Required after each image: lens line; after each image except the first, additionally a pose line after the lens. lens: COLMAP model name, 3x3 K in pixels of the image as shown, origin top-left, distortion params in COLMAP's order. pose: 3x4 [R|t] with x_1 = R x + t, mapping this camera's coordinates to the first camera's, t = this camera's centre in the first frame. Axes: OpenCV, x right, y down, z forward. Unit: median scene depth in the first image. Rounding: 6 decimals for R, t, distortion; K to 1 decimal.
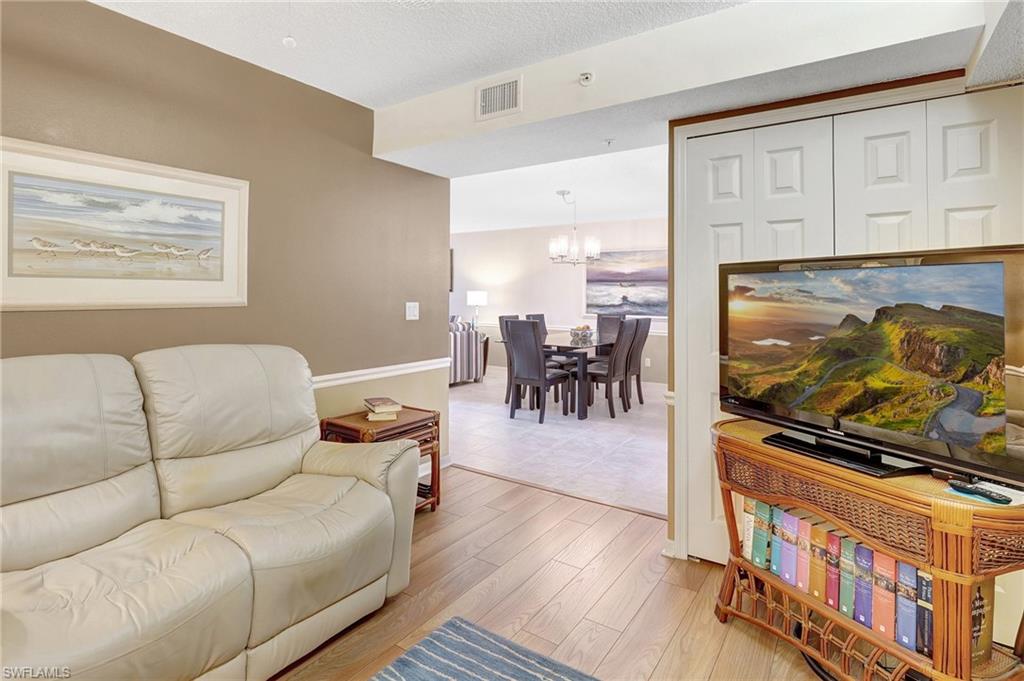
lens RADIAL K [[513.7, 0, 498.2], [0, 513.7, 289.1], [0, 0, 1]] dist [-0.004258, 0.003871]
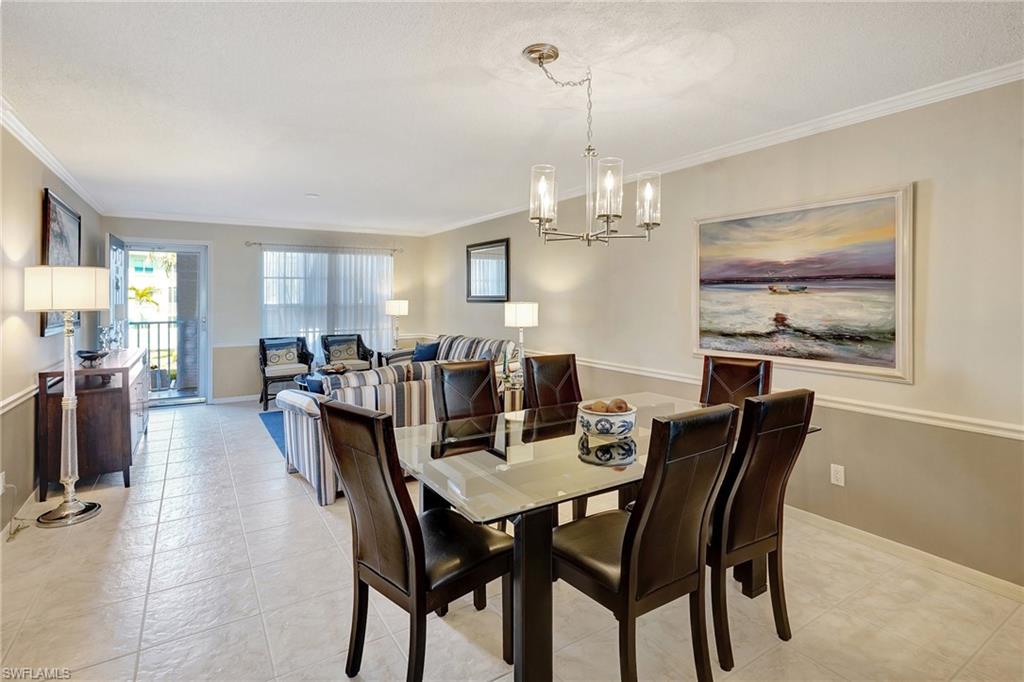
lens RADIAL K [[513.7, 0, 509.3], [0, 513.7, 294.1], [0, 0, 1]] dist [-0.004258, 0.003871]
pose [[0.925816, -0.008301, -0.377883, 0.197832], [0.010412, 0.999940, 0.003543, -0.007971], [0.377831, -0.007215, 0.925846, 0.504656]]
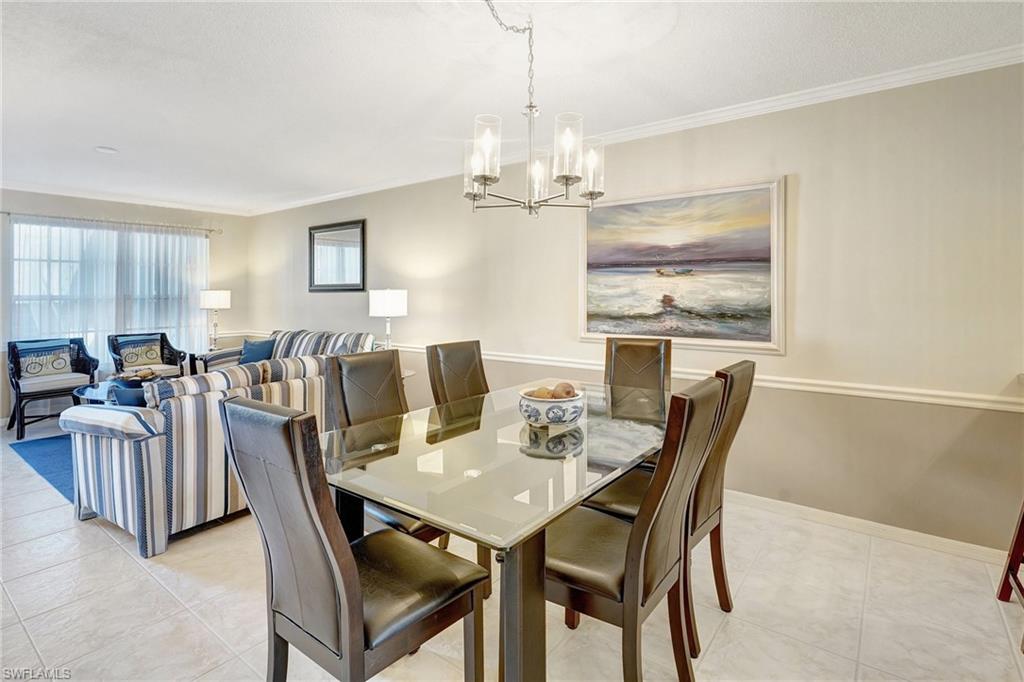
lens RADIAL K [[513.7, 0, 508.8], [0, 513.7, 287.6], [0, 0, 1]] dist [-0.004258, 0.003871]
pose [[0.999317, -0.008715, -0.035898, 0.120685], [0.008721, 0.999962, 0.000015, 0.004568], [0.035897, -0.000328, 0.999355, 0.533978]]
